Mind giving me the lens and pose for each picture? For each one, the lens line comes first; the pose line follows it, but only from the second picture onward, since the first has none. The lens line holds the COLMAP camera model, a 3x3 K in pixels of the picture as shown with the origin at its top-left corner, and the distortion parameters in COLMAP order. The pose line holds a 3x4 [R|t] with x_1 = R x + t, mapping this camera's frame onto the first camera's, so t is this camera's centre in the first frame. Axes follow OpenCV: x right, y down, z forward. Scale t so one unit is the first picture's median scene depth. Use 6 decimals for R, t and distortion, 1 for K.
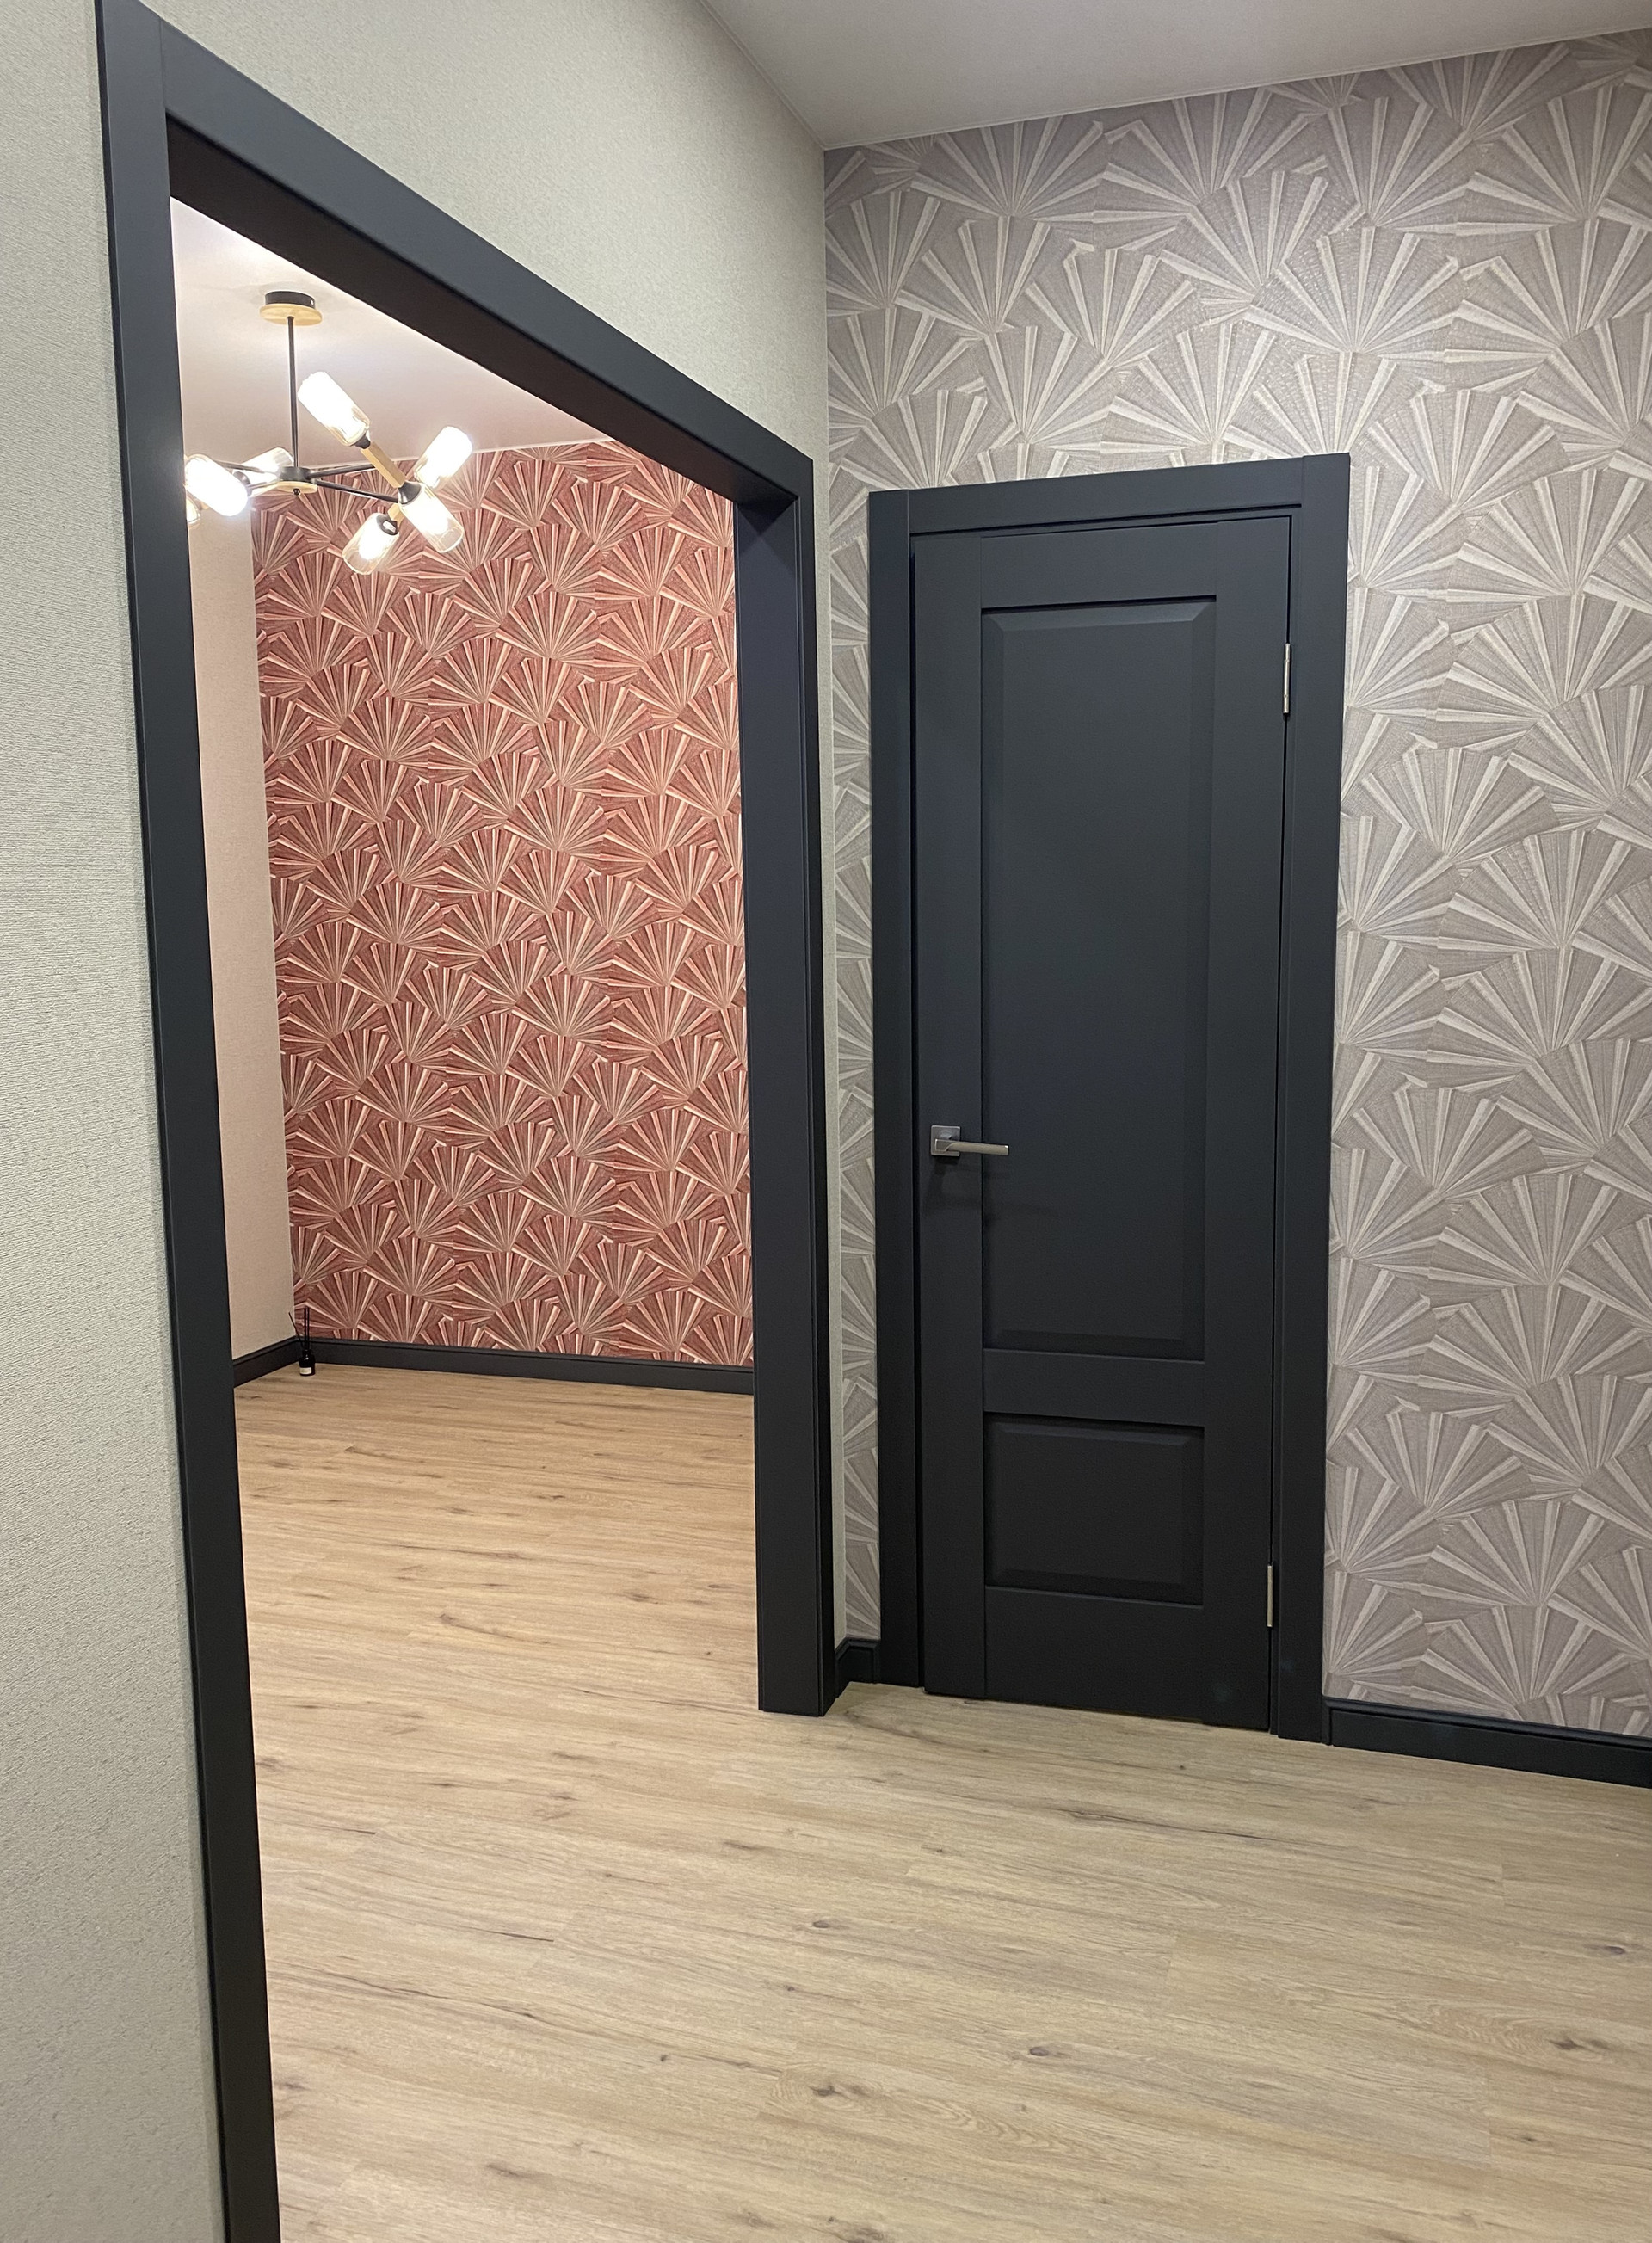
lens RADIAL K [[1807.2, 0, 857.4], [0, 1807.2, 1085.6], [0, 0, 1]] dist [0.050150, -0.061799]
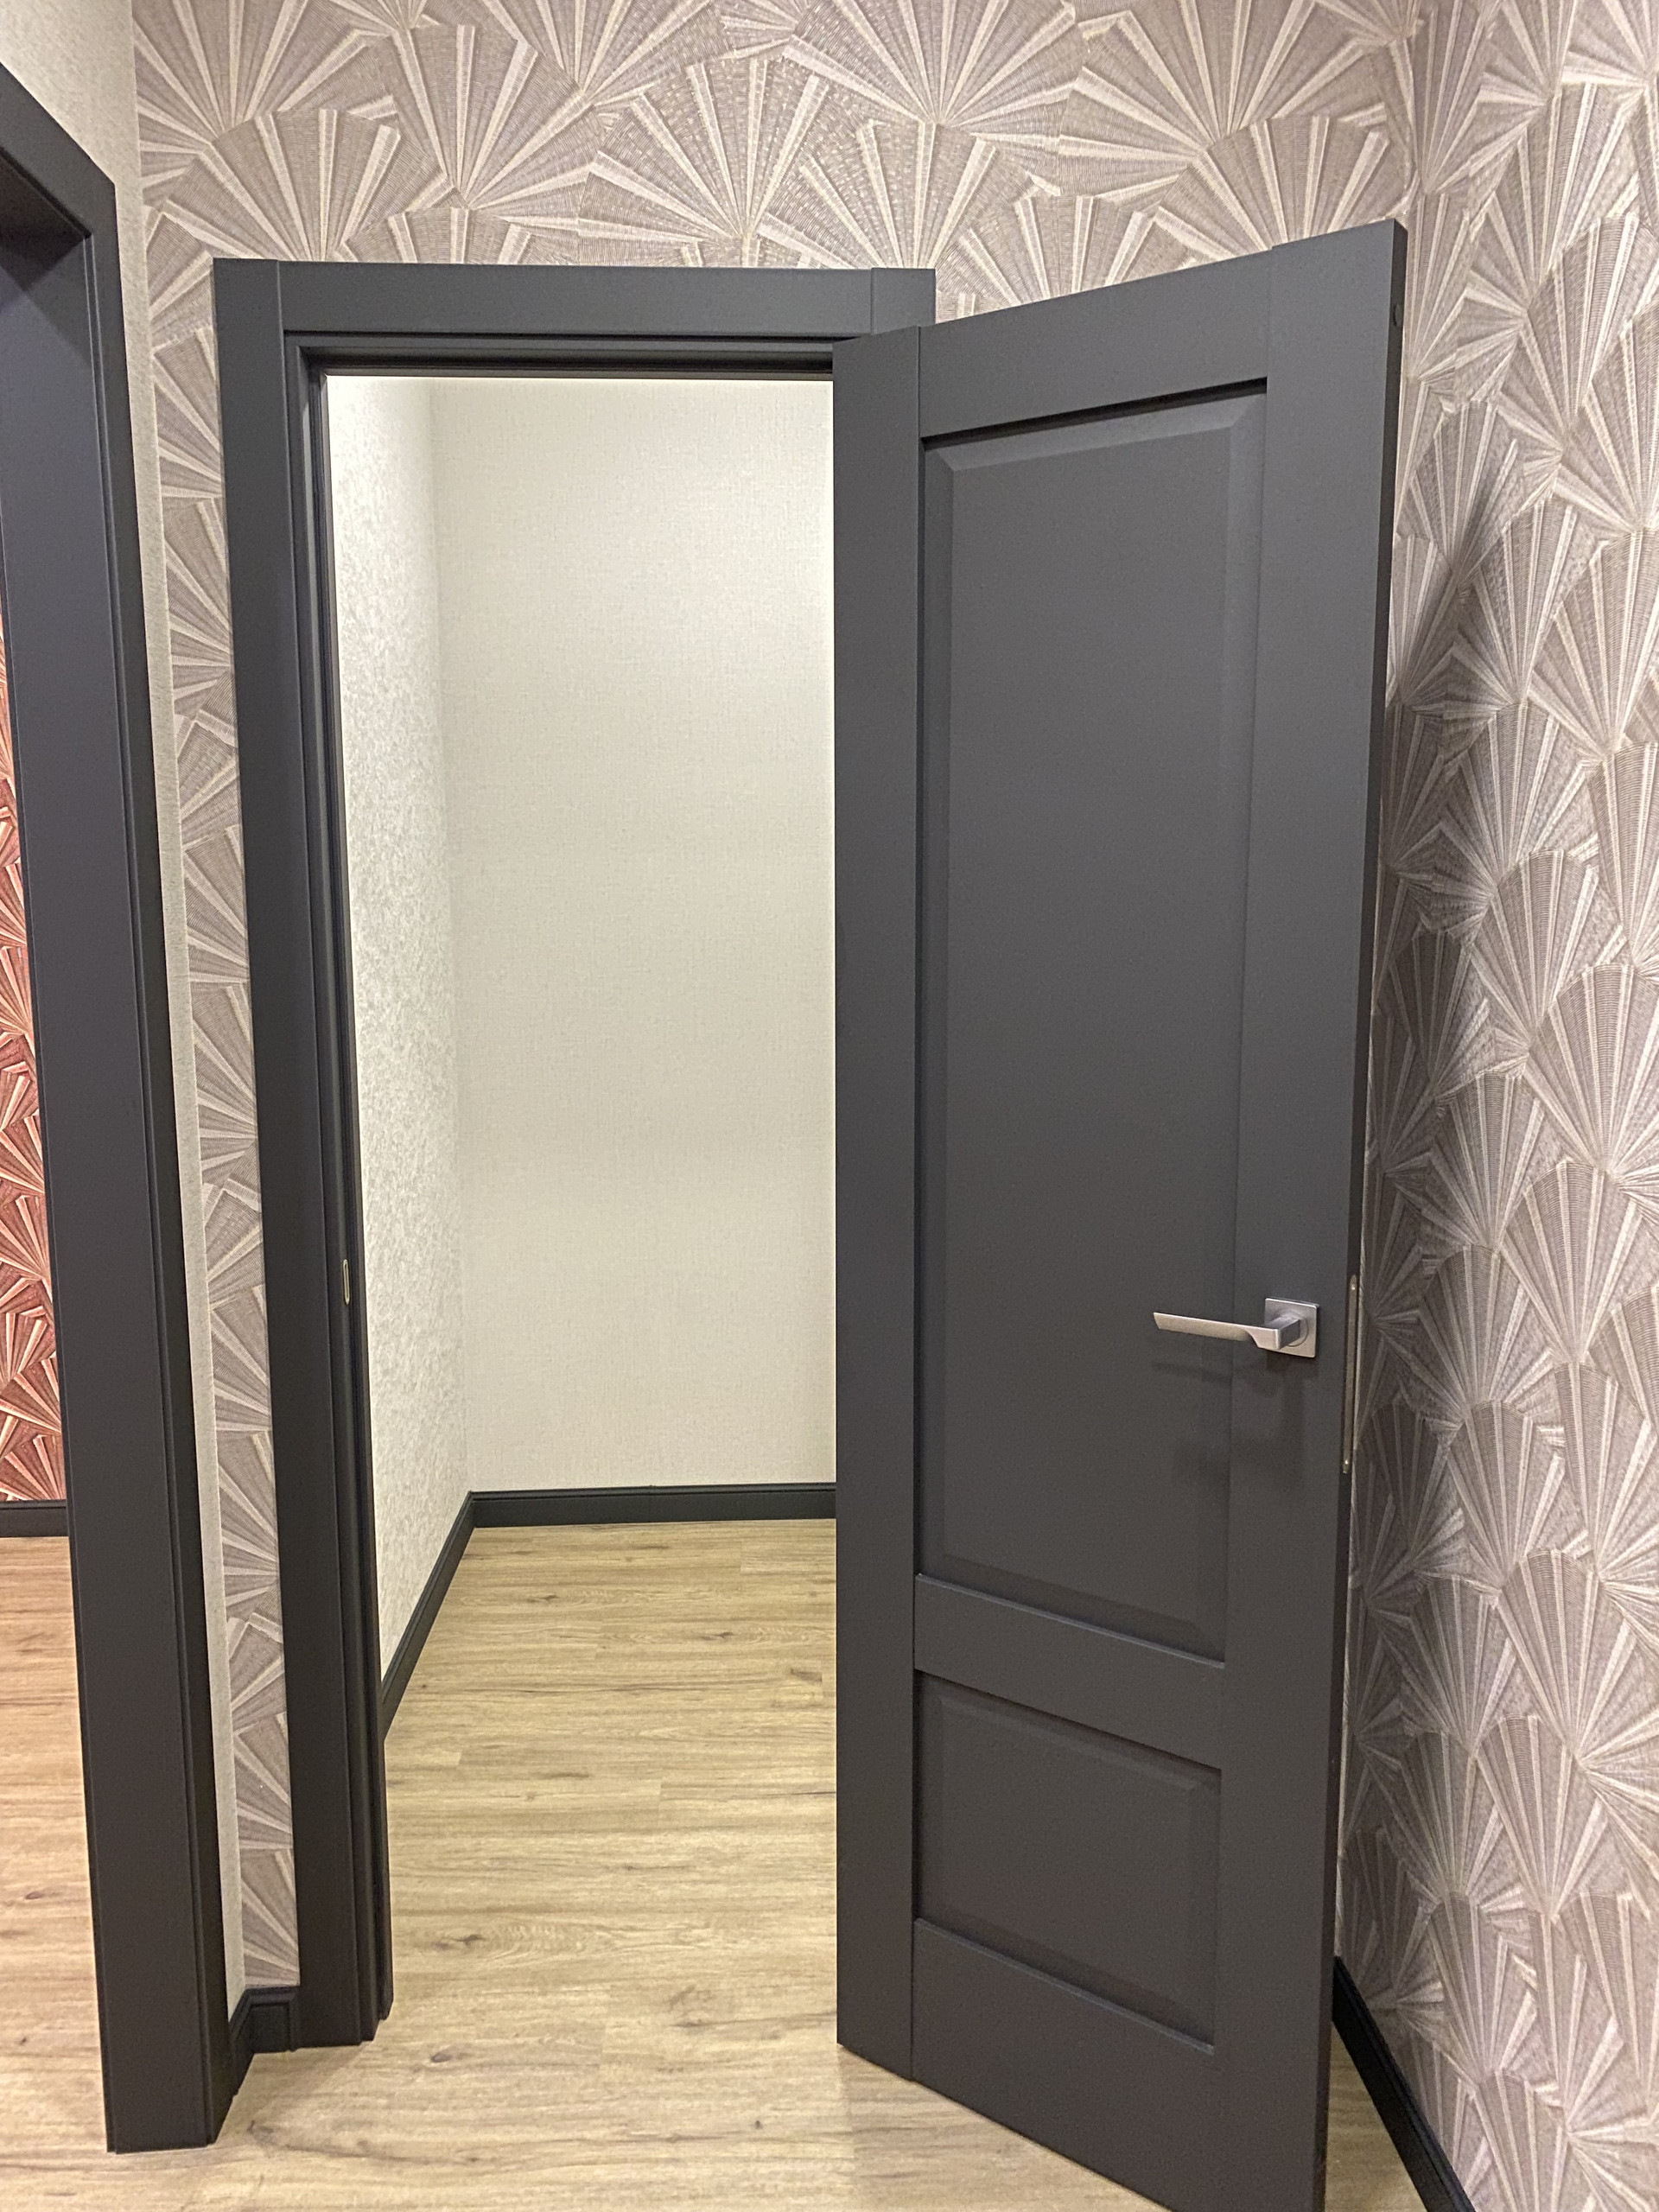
lens RADIAL K [[1697.0, 0, 858.0], [0, 1697.0, 1119.7], [0, 0, 1]] dist [0.039881, -0.037660]
pose [[0.934469, -0.039147, 0.353885, -0.006996], [0.035046, 0.999224, 0.017992, -0.027539], [-0.354315, -0.004411, 0.935116, 0.369647]]
